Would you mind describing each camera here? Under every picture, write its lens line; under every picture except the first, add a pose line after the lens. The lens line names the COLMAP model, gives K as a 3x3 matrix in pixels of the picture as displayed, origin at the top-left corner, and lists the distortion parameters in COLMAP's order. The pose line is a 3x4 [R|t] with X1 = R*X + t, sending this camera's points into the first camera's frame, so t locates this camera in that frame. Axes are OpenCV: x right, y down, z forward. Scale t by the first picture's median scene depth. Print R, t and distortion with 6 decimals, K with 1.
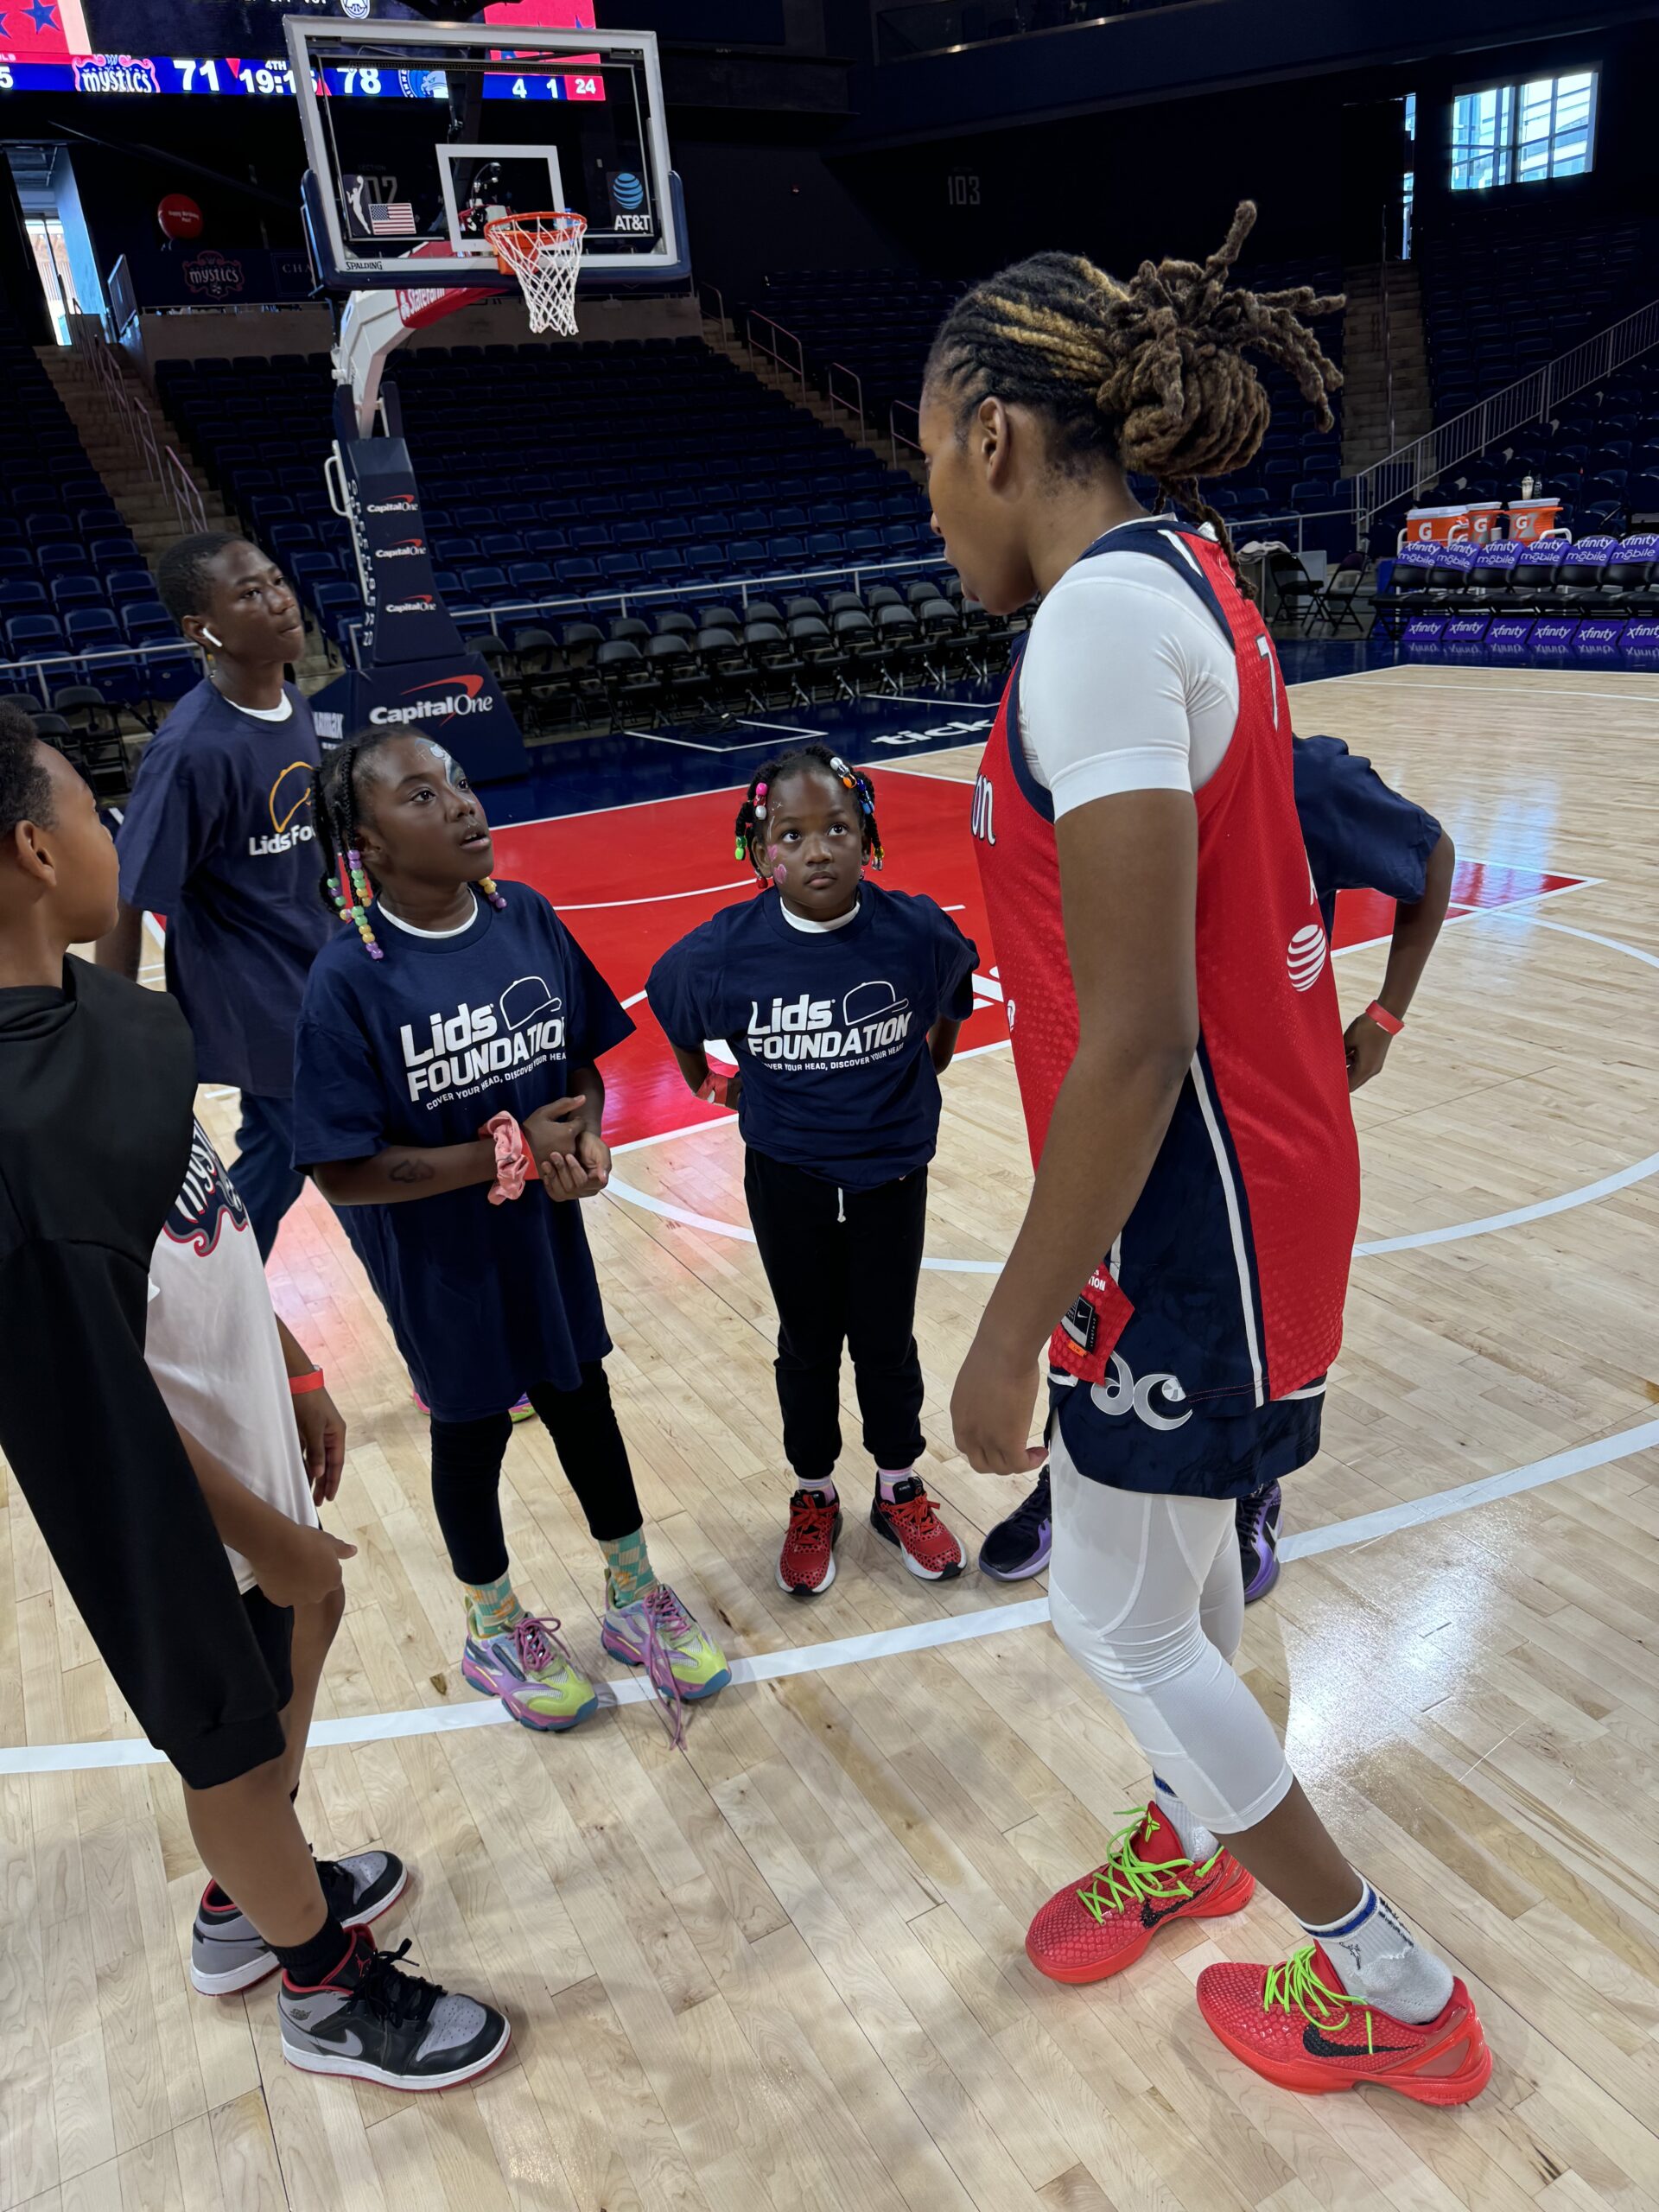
lens RADIAL K [[1523.7, 0, 827.1], [0, 1523.7, 1153.5], [0, 0, 1]] dist [-0.006284, 0.001584]
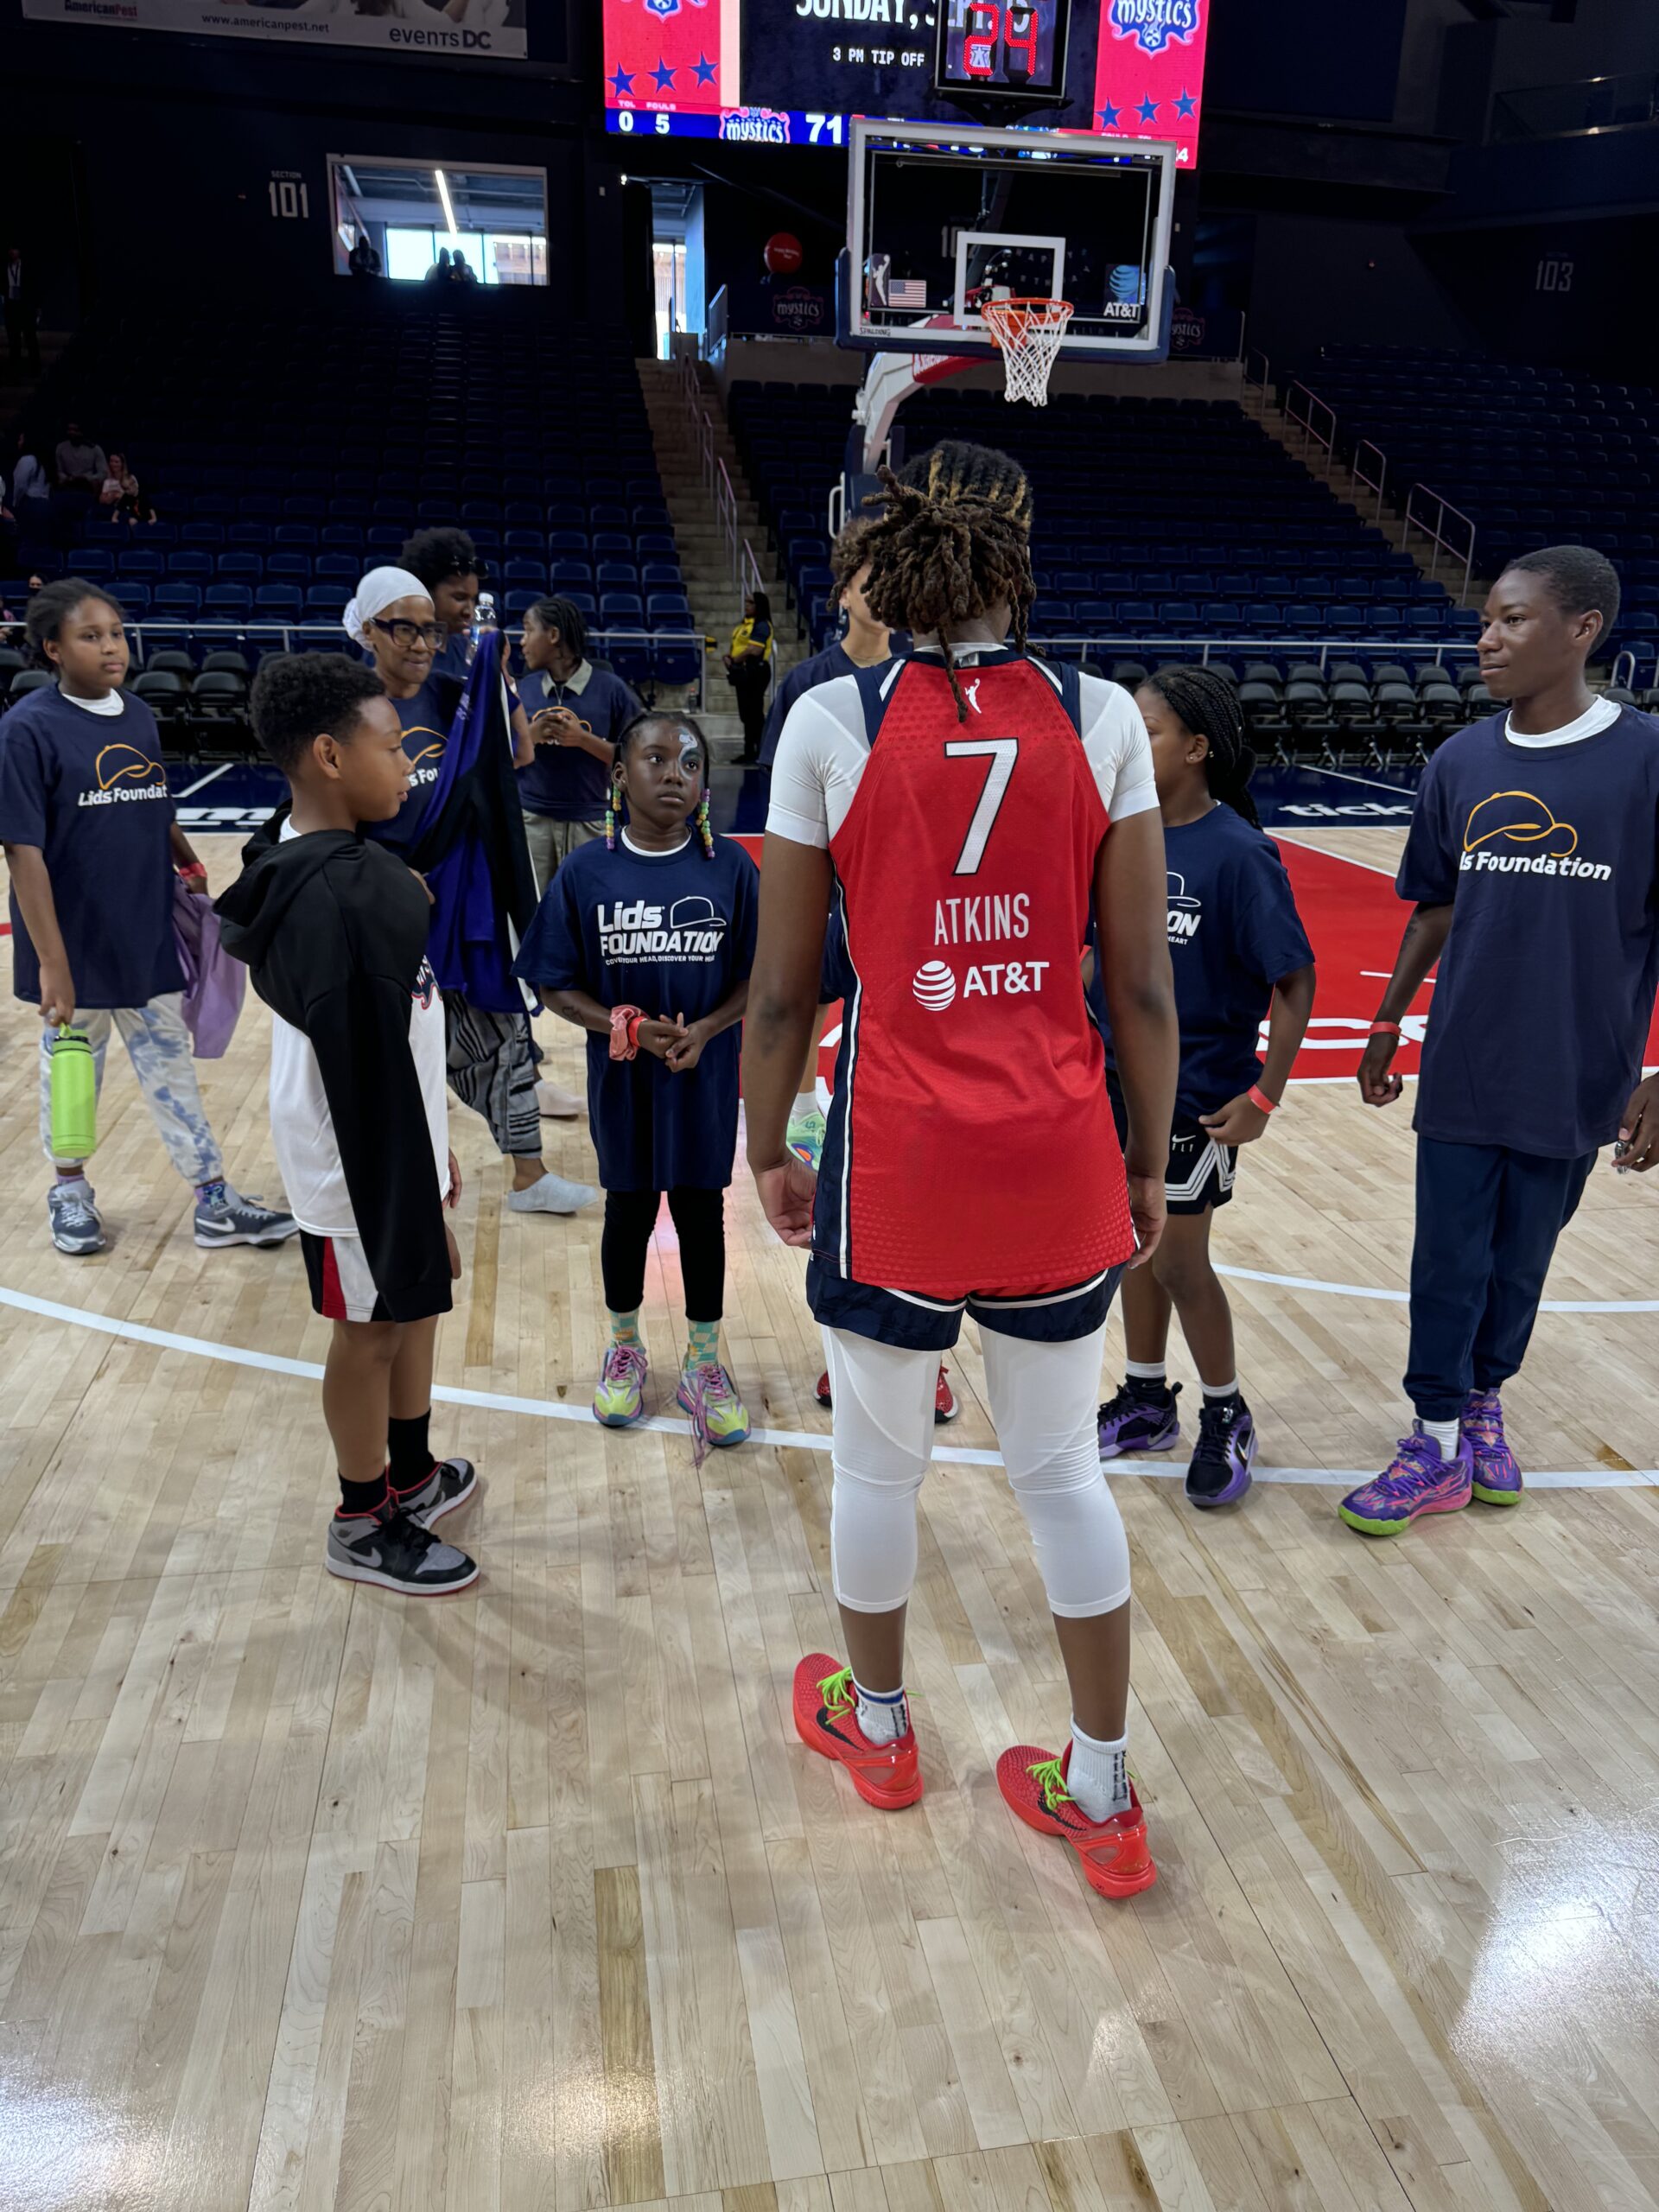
lens RADIAL K [[1523.7, 0, 827.1], [0, 1523.7, 1153.5], [0, 0, 1]] dist [-0.006284, 0.001584]
pose [[0.850686, 0.273257, -0.449069, 0.509364], [-0.278357, 0.958835, 0.056147, 0.002820], [0.445926, 0.077238, 0.891731, -0.162824]]
